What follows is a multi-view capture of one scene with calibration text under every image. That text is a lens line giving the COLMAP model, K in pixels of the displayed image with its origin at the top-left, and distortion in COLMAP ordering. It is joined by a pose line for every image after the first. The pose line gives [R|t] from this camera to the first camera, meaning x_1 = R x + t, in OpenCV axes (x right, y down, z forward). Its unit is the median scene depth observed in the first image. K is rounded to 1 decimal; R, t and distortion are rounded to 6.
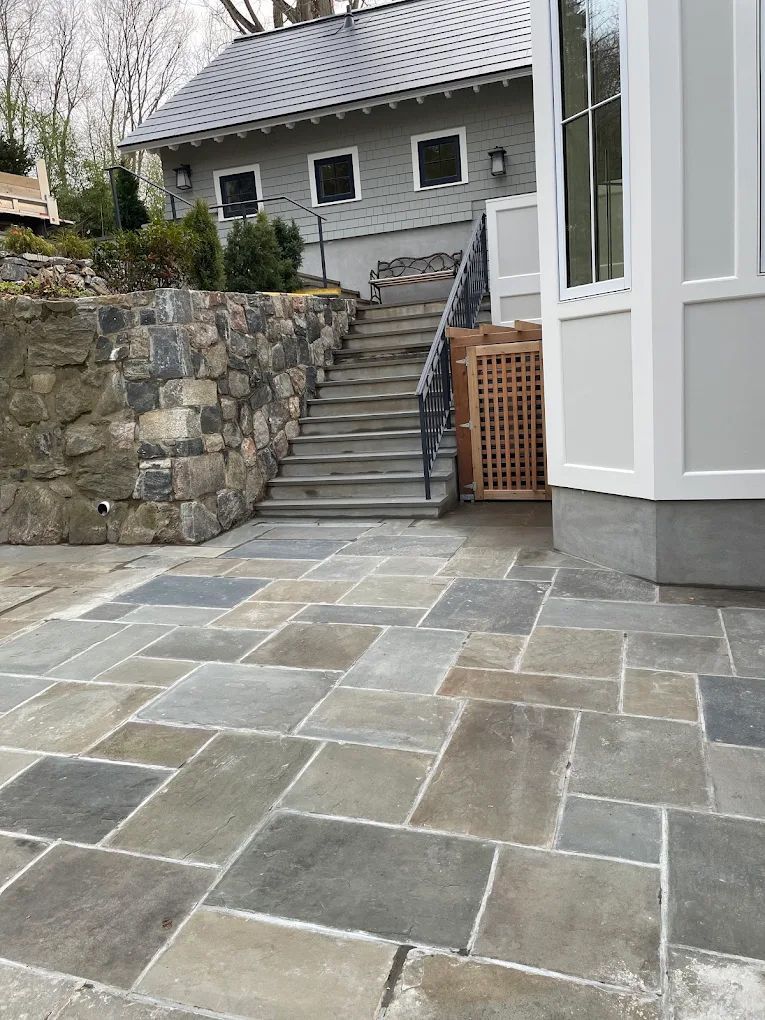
lens RADIAL K [[785.9, 0, 381.0], [0, 785.9, 511.6], [0, 0, 1]] dist [0.081125, -0.081673]
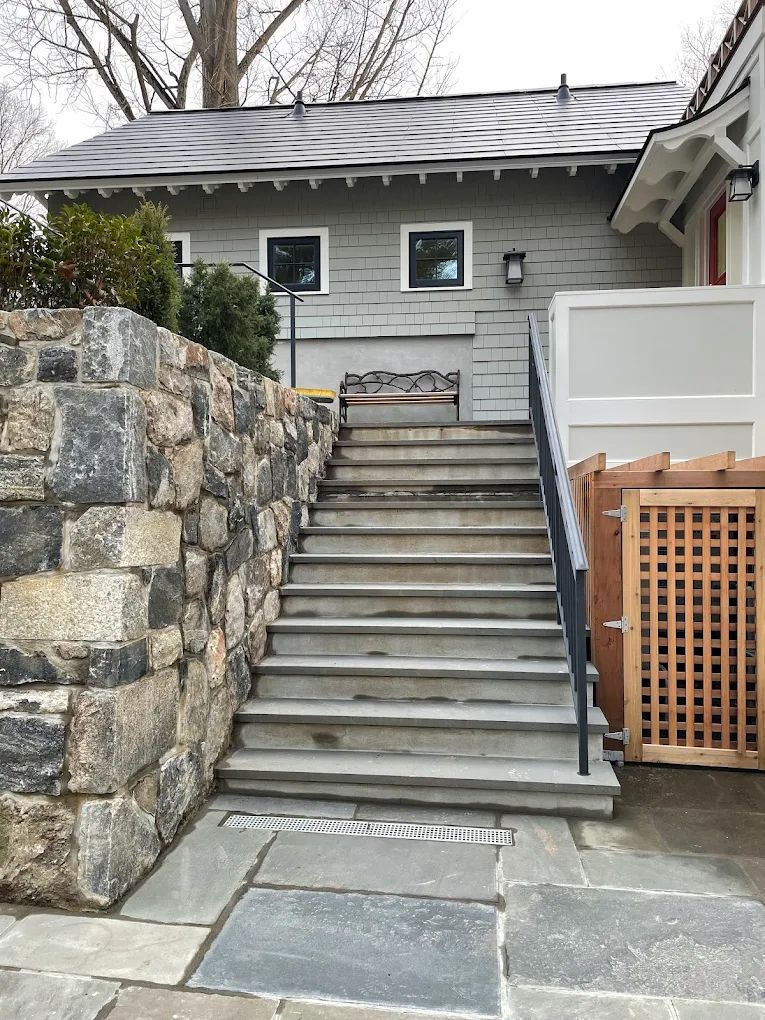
lens RADIAL K [[785.9, 0, 388.9], [0, 785.9, 502.9], [0, 0, 1]] dist [0.081125, -0.081673]
pose [[0.975208, 0.078047, 0.207068, -0.175406], [-0.036054, 0.979275, -0.199302, -0.076939], [-0.218332, 0.186895, 0.957811, 0.481630]]
